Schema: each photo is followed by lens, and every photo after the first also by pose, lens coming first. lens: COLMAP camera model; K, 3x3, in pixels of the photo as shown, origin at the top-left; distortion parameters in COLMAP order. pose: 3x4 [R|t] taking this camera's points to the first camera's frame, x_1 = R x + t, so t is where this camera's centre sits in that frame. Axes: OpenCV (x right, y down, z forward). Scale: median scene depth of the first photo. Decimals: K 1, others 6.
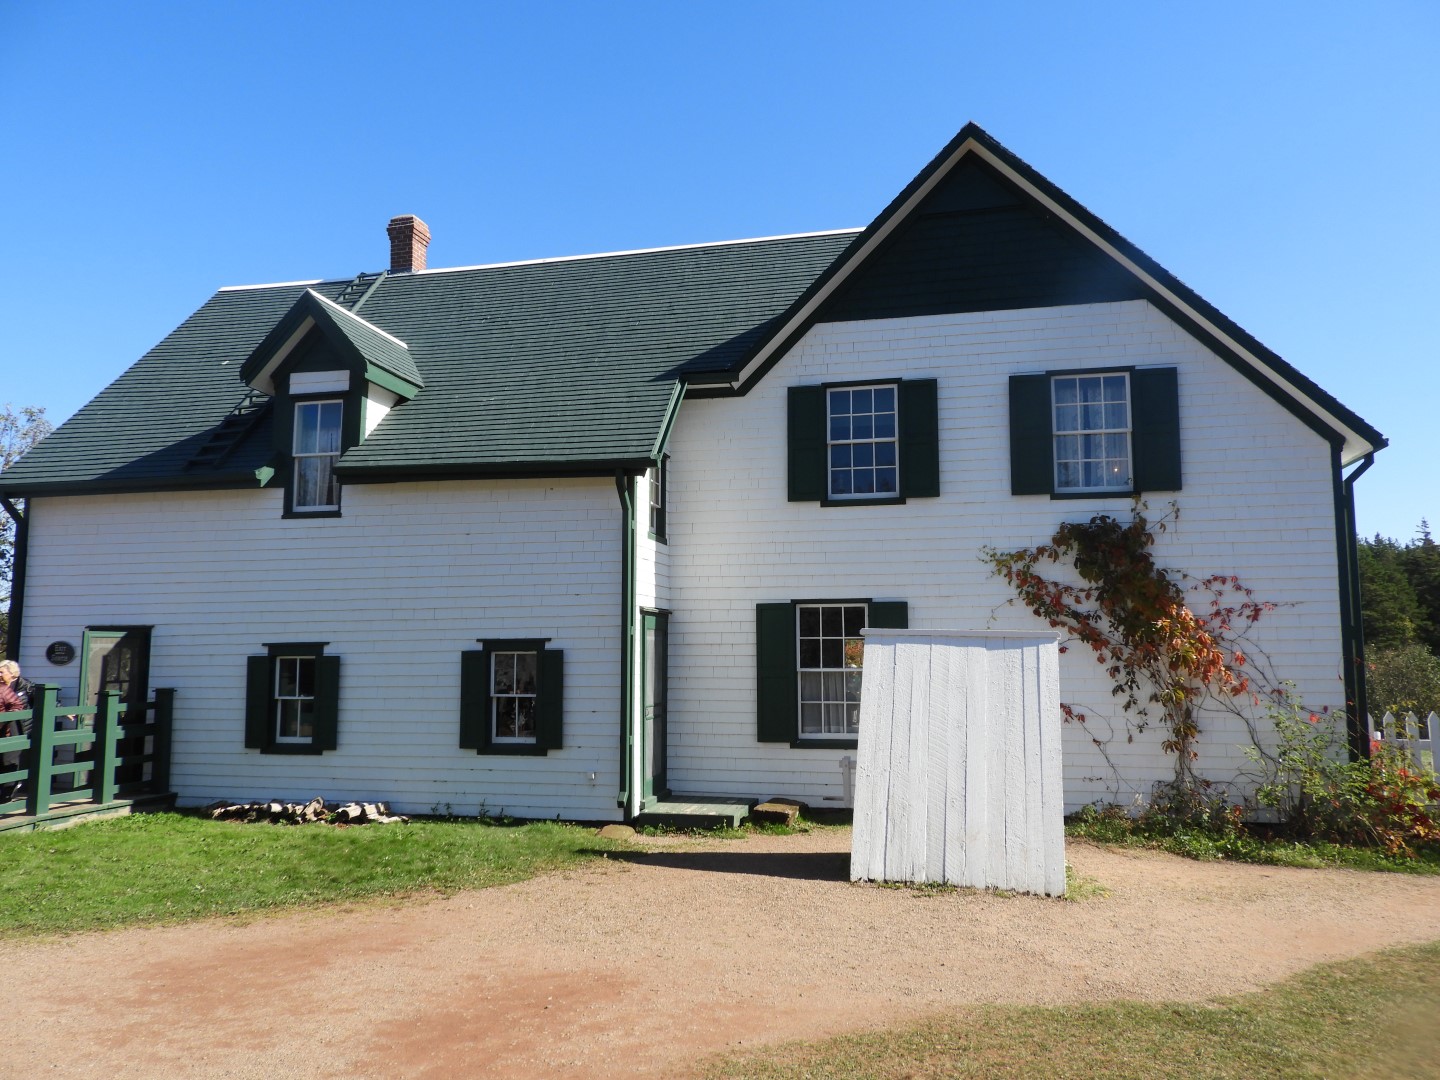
lens RADIAL K [[1014.9, 0, 720.0], [0, 1014.9, 540.0], [0, 0, 1]] dist [0.006395, 0.001285]
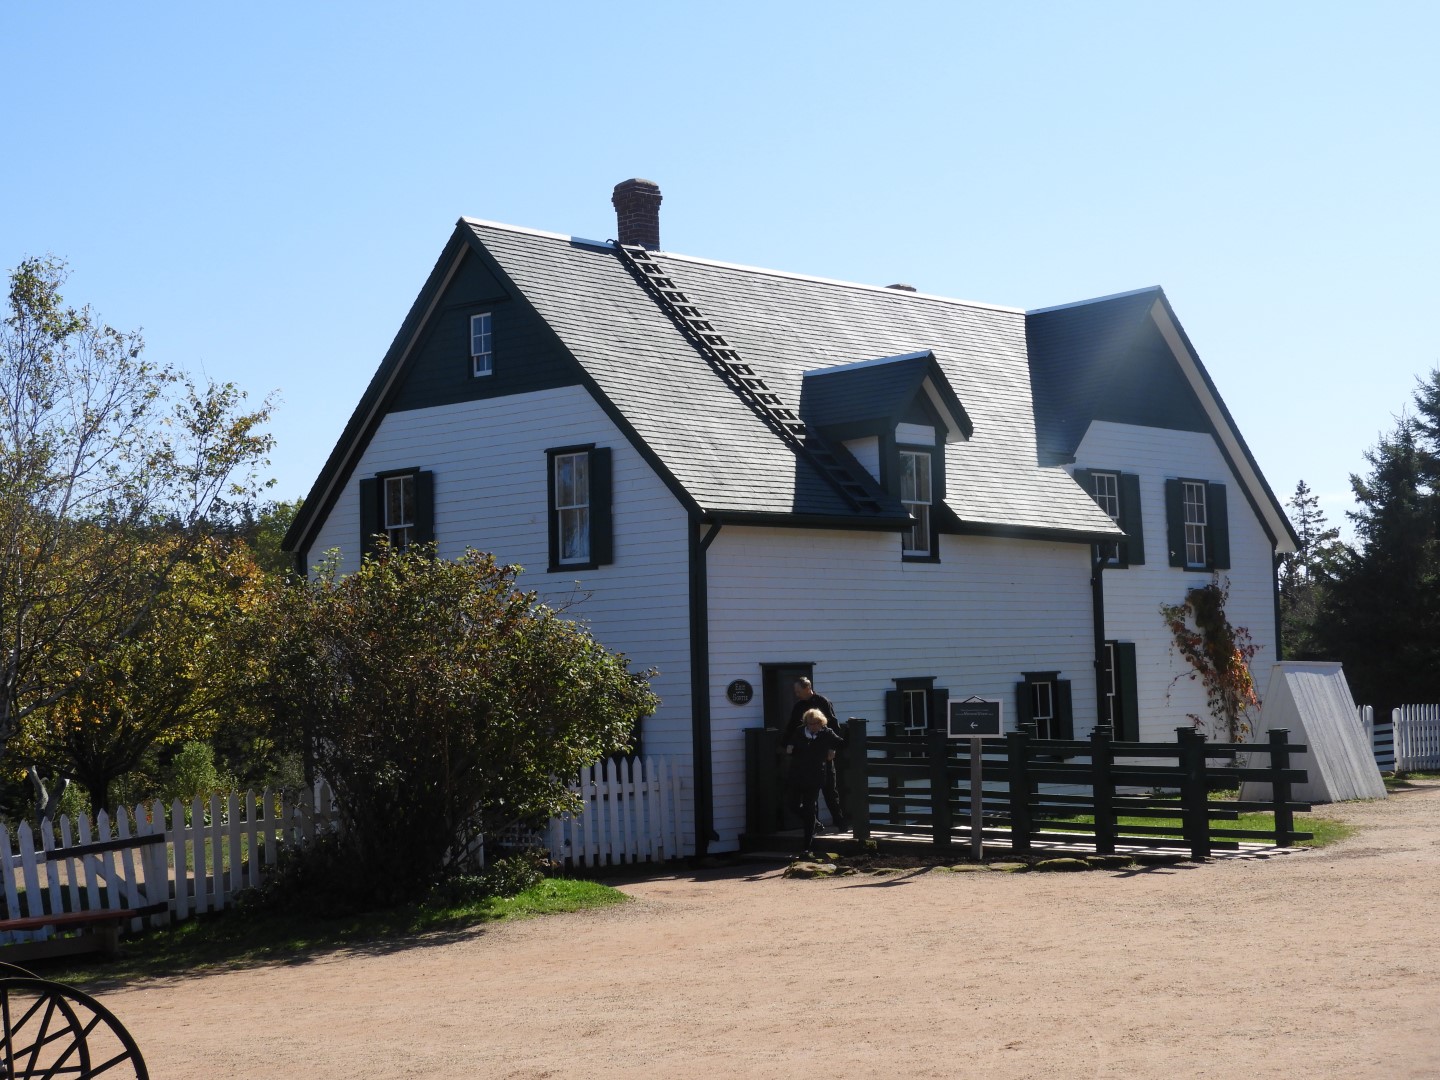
lens RADIAL K [[2471.8, 0, 720.0], [0, 2471.8, 540.0], [0, 0, 1]] dist [0.008268, -0.122465]
pose [[0.480457, 0.042183, 0.876003, -2.875654], [-0.062168, 0.997968, -0.013959, 0.004672], [-0.874812, -0.047753, 0.482103, -0.080326]]
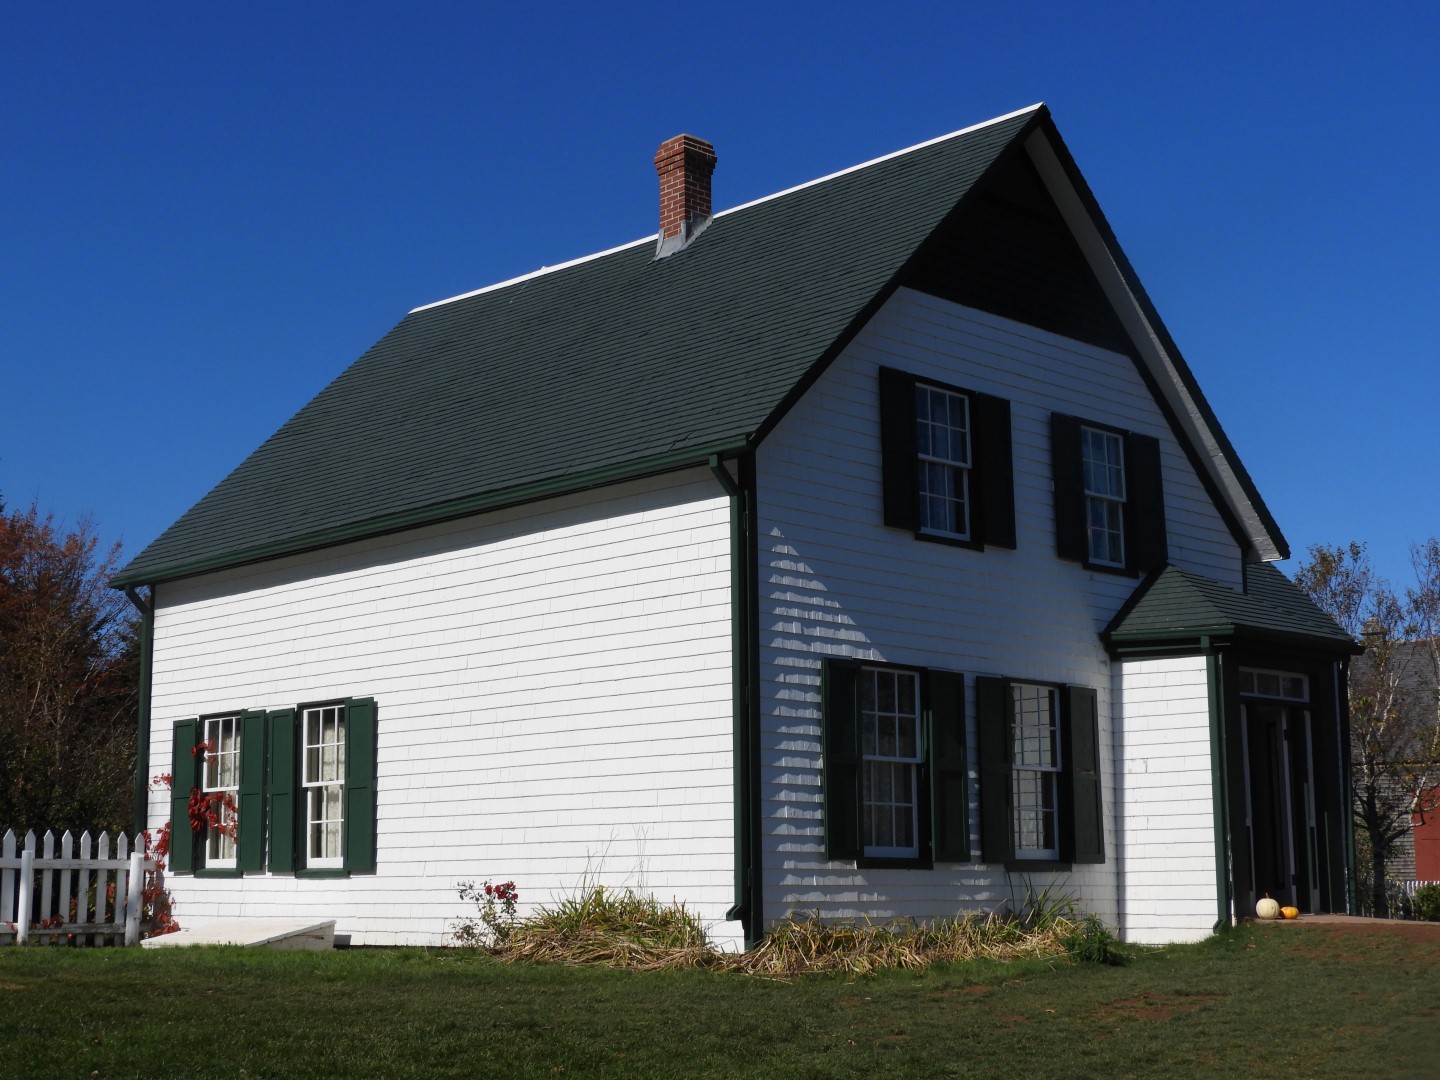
lens RADIAL K [[2033.3, 0, 720.0], [0, 2033.3, 540.0], [0, 0, 1]] dist [0.003195, 0.015588]
pose [[0.517670, 0.107681, 0.848777, -1.269019], [-0.160449, 0.986666, -0.027316, 0.031720], [-0.840401, -0.122045, 0.528044, 0.327725]]
